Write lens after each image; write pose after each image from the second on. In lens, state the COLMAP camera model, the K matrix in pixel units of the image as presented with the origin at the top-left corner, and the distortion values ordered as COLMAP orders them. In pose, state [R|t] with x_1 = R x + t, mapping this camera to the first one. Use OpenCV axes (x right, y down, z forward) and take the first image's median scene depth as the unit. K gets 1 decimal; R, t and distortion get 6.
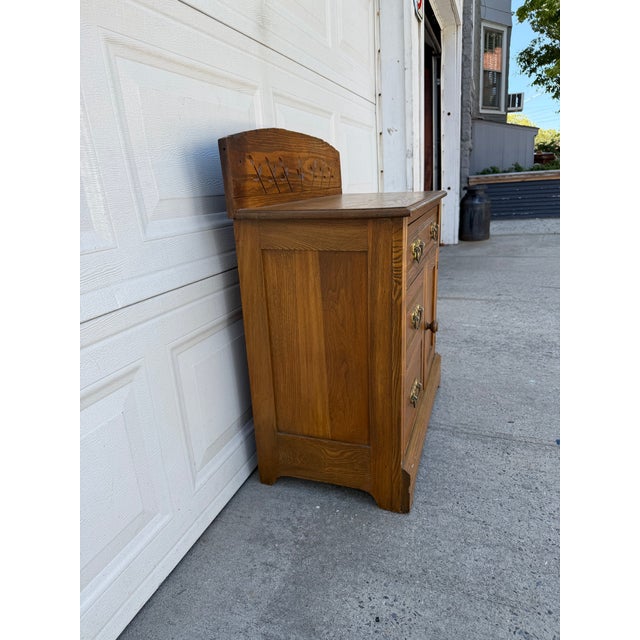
lens RADIAL K [[454.5, 0, 322.3], [0, 454.5, 315.4], [0, 0, 1]] dist [0.024355, -0.050778]
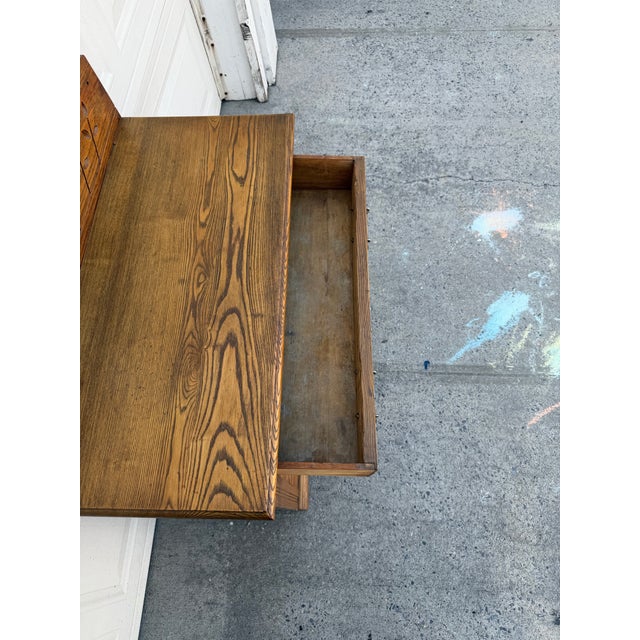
lens RADIAL K [[454.5, 0, 321.6], [0, 454.5, 316.2], [0, 0, 1]] dist [0.024355, -0.050778]
pose [[0.947935, -0.287760, 0.136431, 0.216282], [0.089033, 0.650785, 0.754024, -0.834294], [-0.305765, -0.702619, 0.642522, 0.598616]]
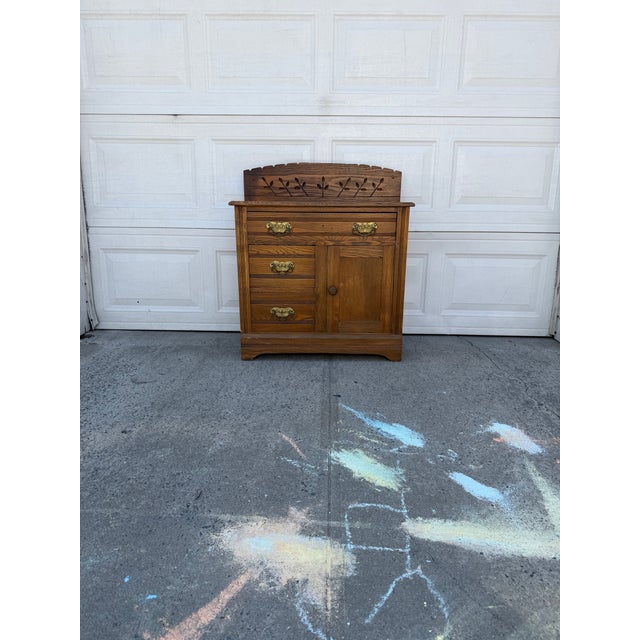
lens RADIAL K [[454.5, 0, 322.4], [0, 454.5, 317.1], [0, 0, 1]] dist [0.024355, -0.050778]
pose [[0.327270, 0.276892, -0.903452, 2.096251], [-0.293283, 0.938650, 0.181440, -0.200360], [0.898265, 0.205588, 0.388400, 0.539070]]
